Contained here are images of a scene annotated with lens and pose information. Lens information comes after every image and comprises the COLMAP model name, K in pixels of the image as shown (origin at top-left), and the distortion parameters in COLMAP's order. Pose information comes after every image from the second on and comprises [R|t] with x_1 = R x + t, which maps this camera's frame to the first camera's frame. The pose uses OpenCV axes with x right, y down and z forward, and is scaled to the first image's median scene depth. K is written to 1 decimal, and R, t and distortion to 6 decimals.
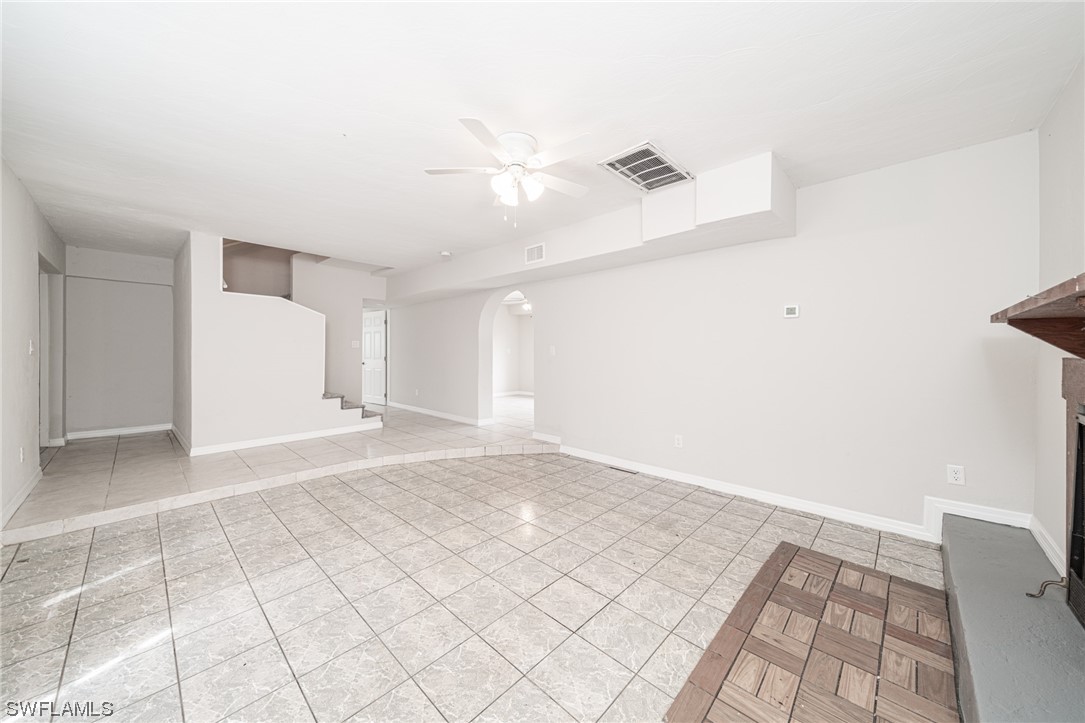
lens RADIAL K [[378.7, 0, 544.4], [0, 378.7, 366.9], [0, 0, 1]] dist [0.015153, -0.002986]
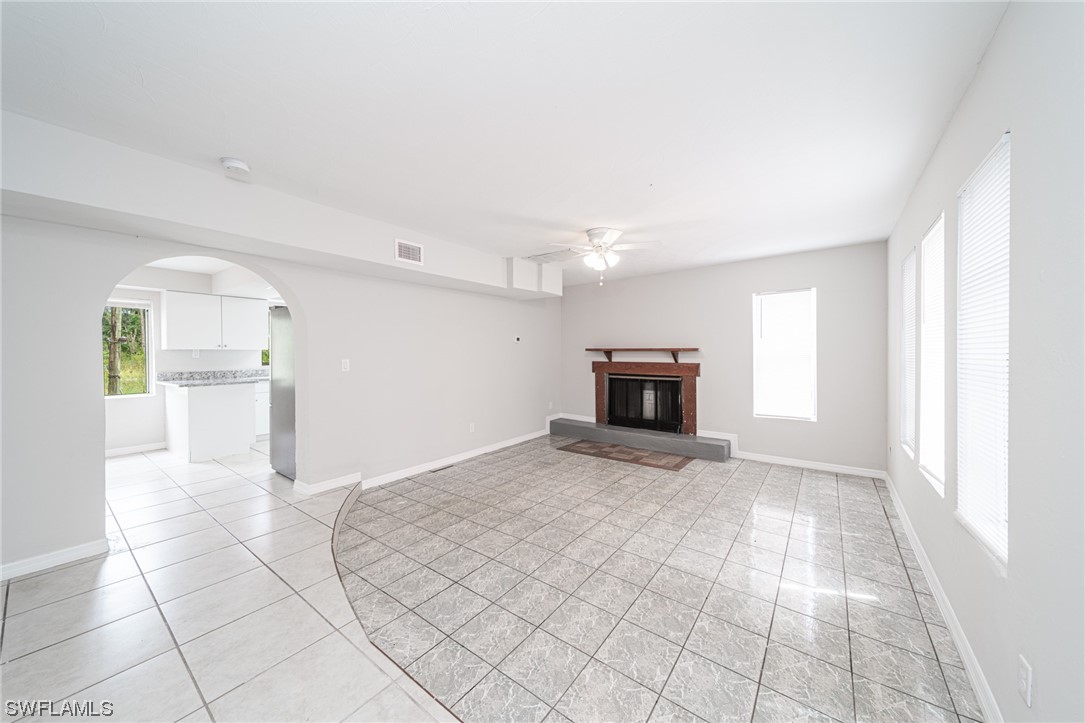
lens RADIAL K [[378.7, 0, 544.4], [0, 378.7, 366.9], [0, 0, 1]] dist [0.015153, -0.002986]
pose [[-0.115855, -0.037907, 0.992542, -1.127751], [0.046293, 0.997980, 0.043518, -0.071806], [-0.992187, 0.050989, -0.113867, 1.004427]]
